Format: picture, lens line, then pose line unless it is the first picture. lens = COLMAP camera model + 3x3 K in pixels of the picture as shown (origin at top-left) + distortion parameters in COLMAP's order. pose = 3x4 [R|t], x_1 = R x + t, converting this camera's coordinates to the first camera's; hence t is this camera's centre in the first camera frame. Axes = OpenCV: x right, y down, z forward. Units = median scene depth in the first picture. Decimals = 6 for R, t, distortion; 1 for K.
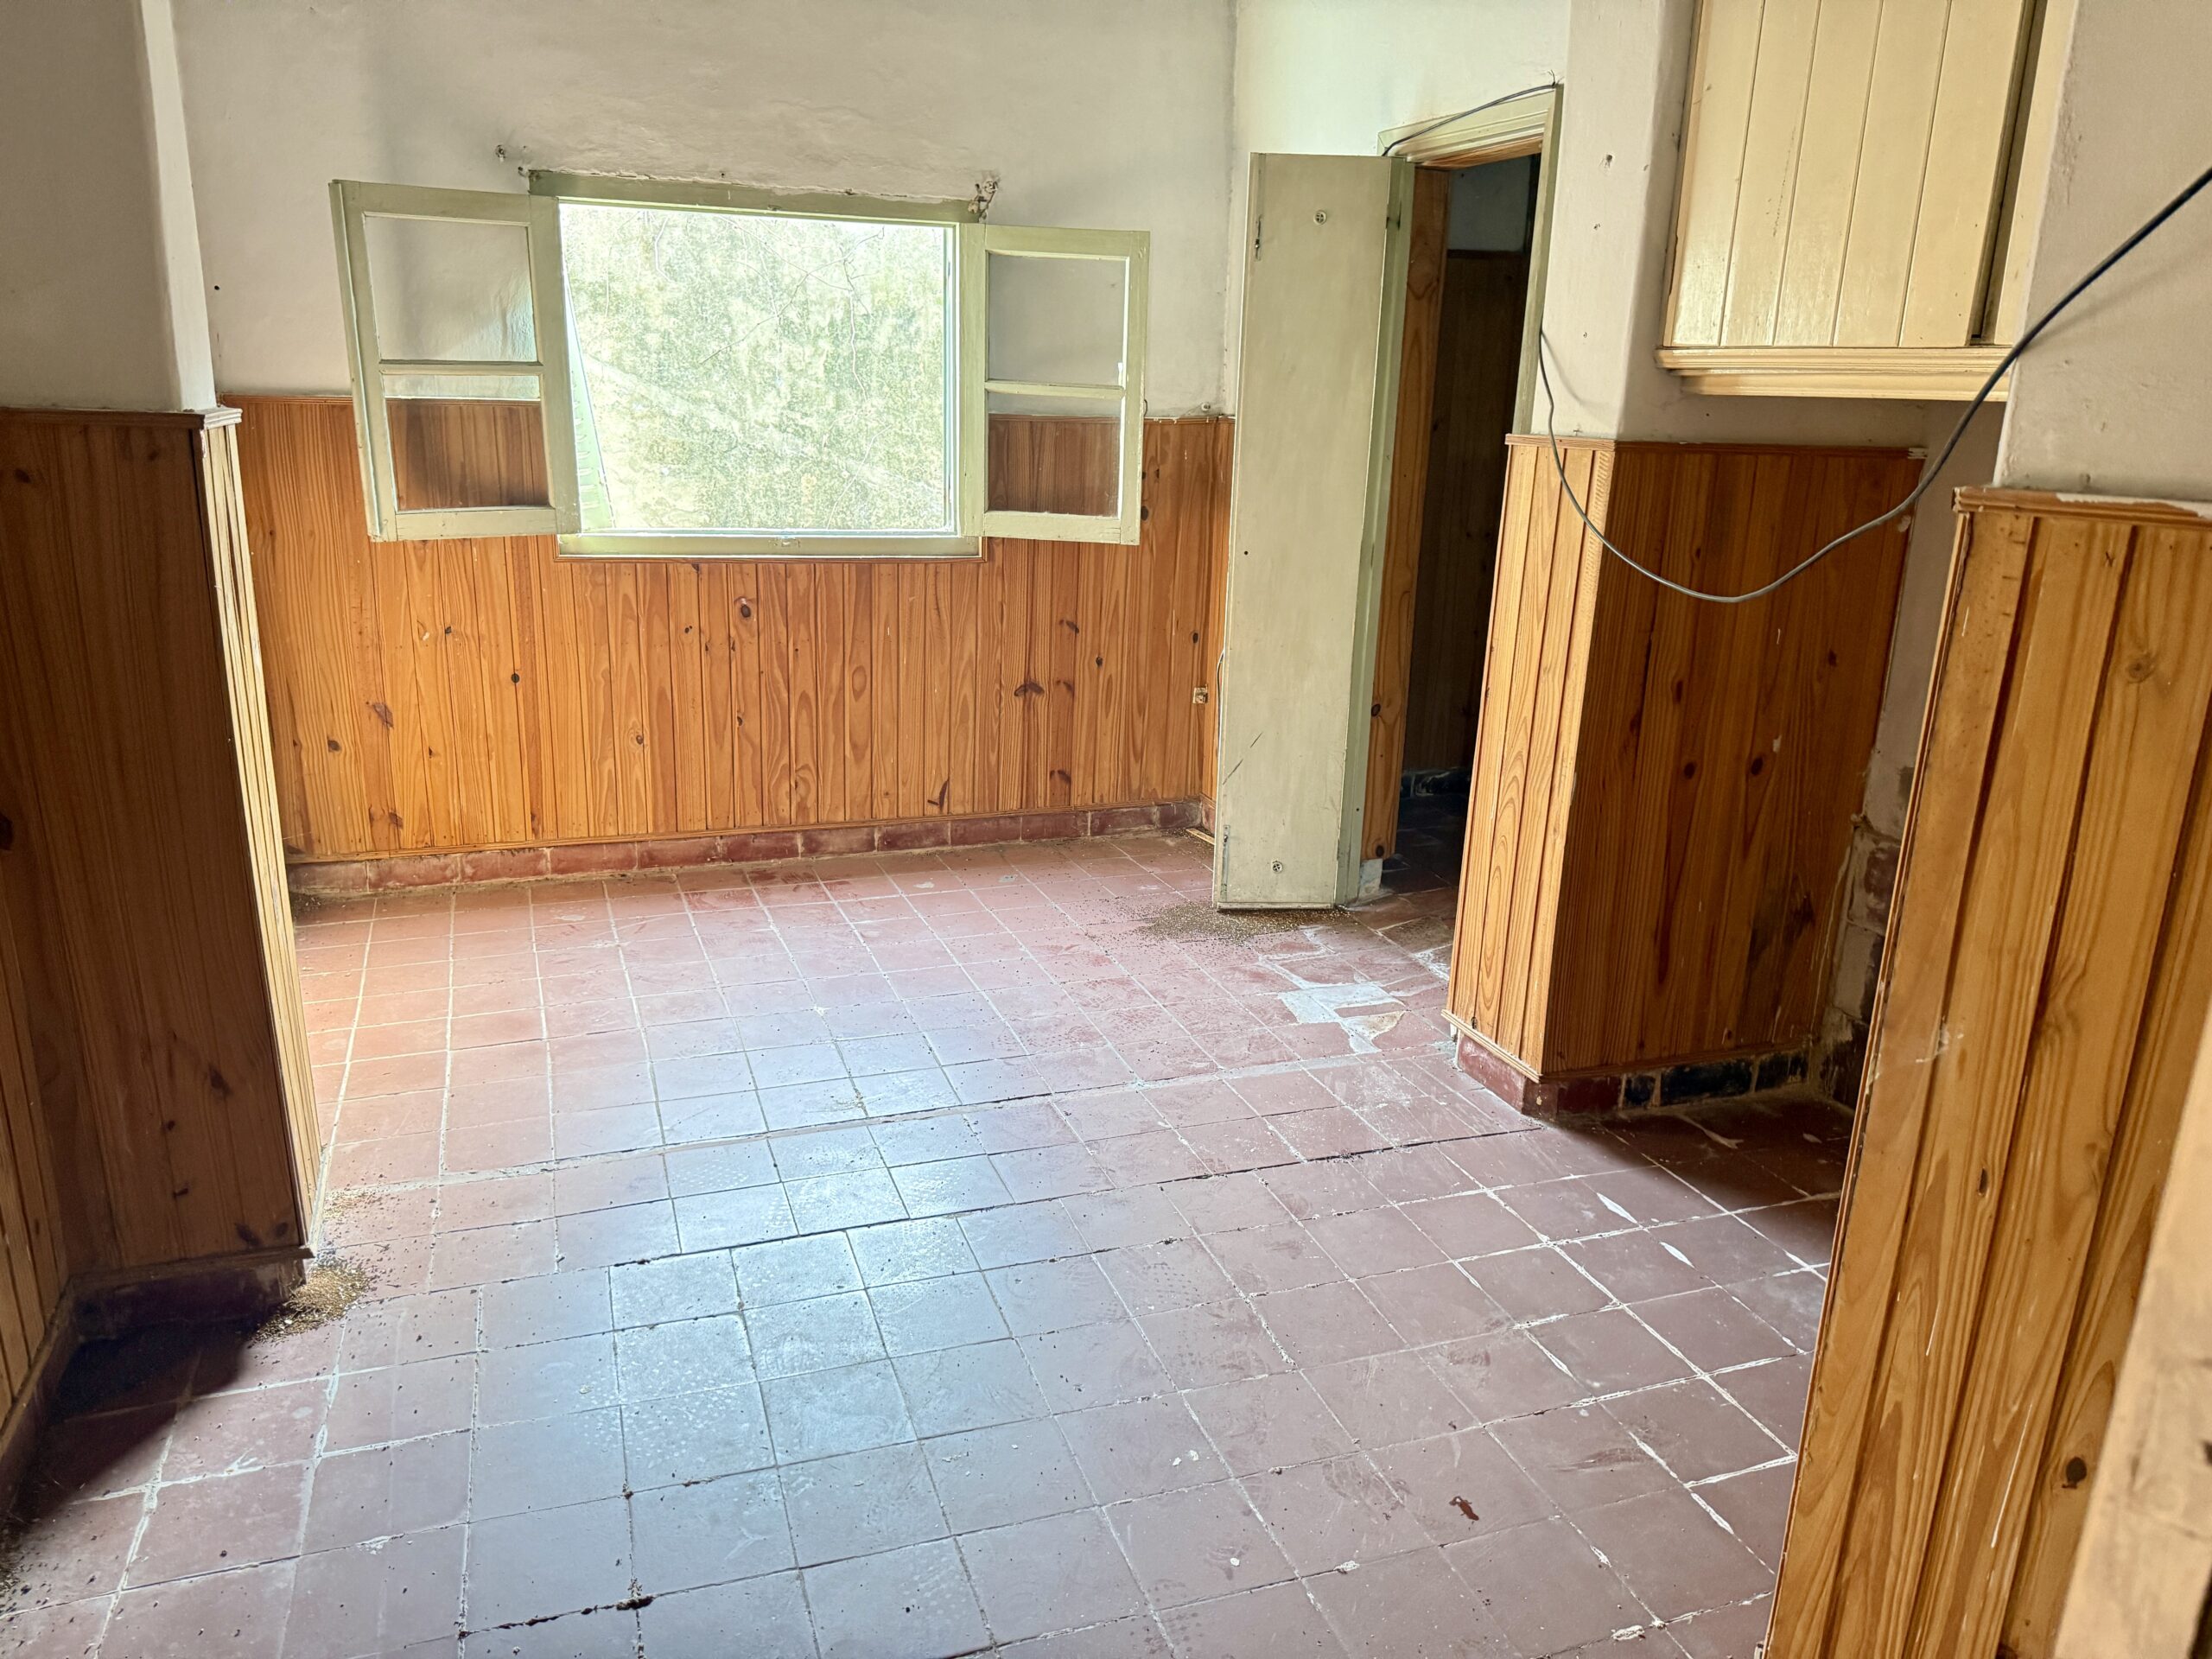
lens RADIAL K [[1602.5, 0, 1106.0], [0, 1602.5, 829.5], [0, 0, 1]] dist [0.109171, -0.002009]
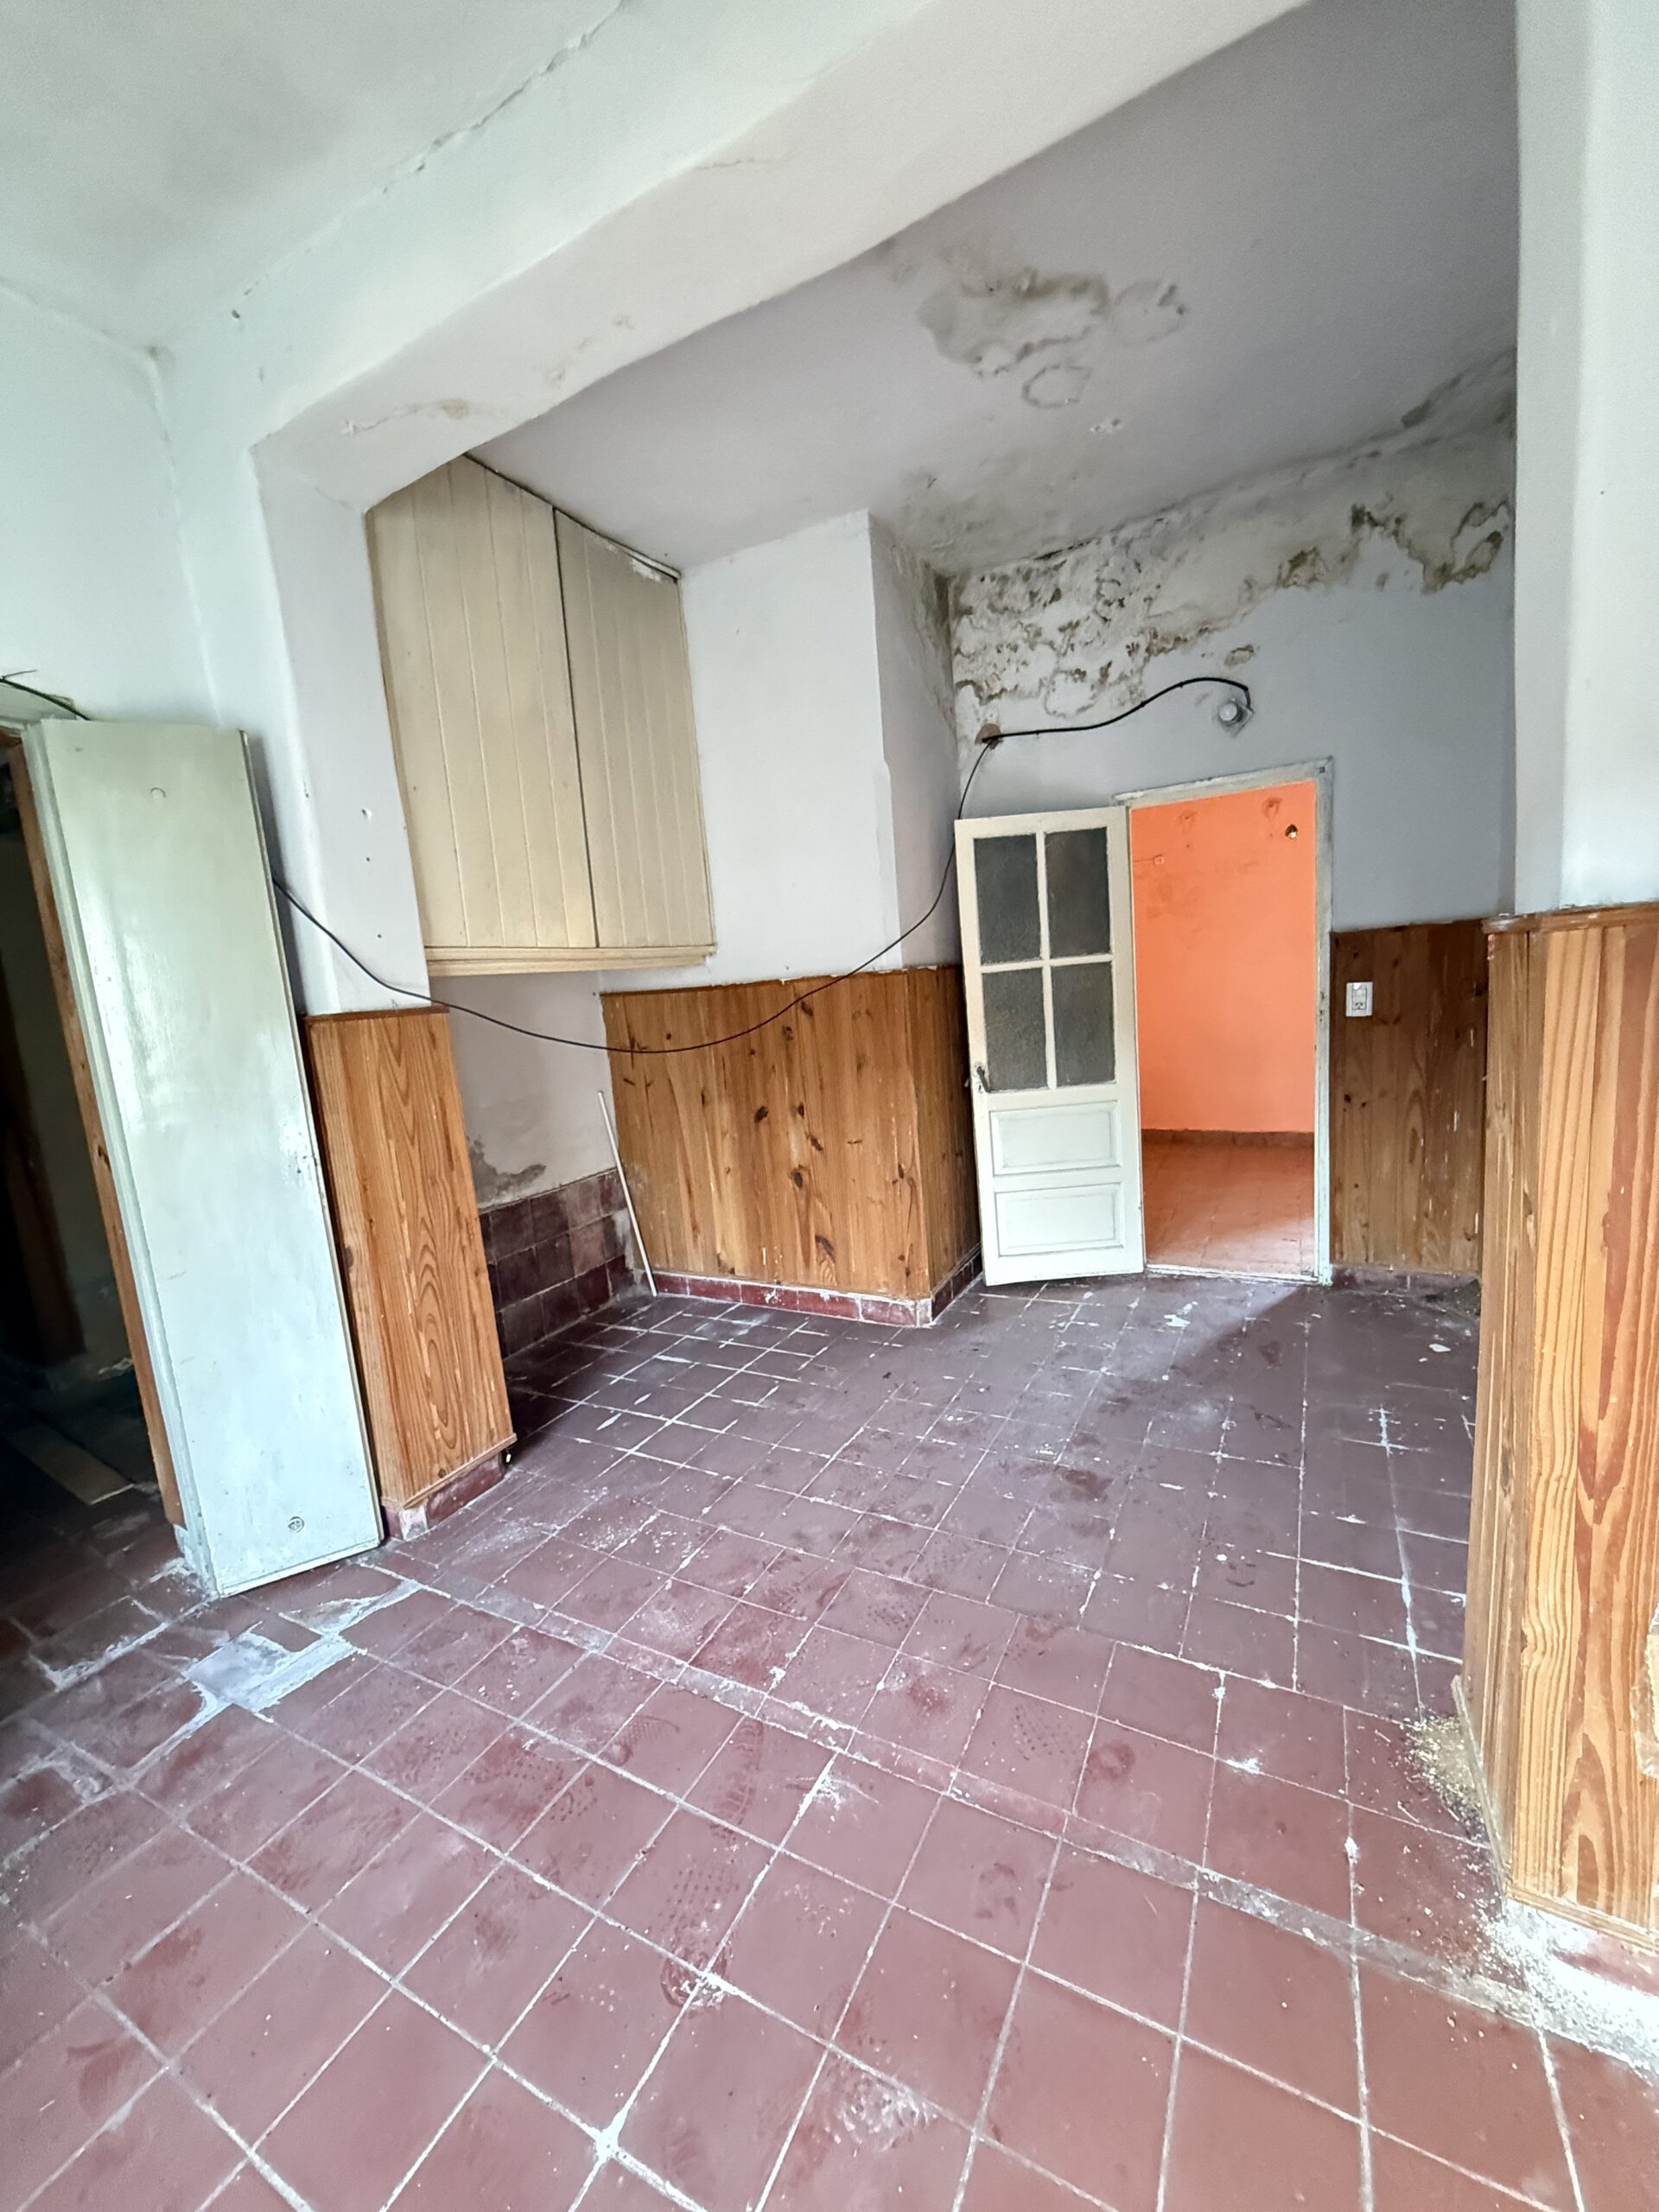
lens RADIAL K [[871.5, 0, 829.5], [0, 871.5, 1106.0], [0, 0, 1]] dist [-0.000301, -0.000037]
pose [[-0.665612, -0.082052, 0.741773, -0.398109], [0.261848, 0.905074, 0.335078, -0.253508], [-0.698853, 0.417264, -0.580943, 0.973581]]
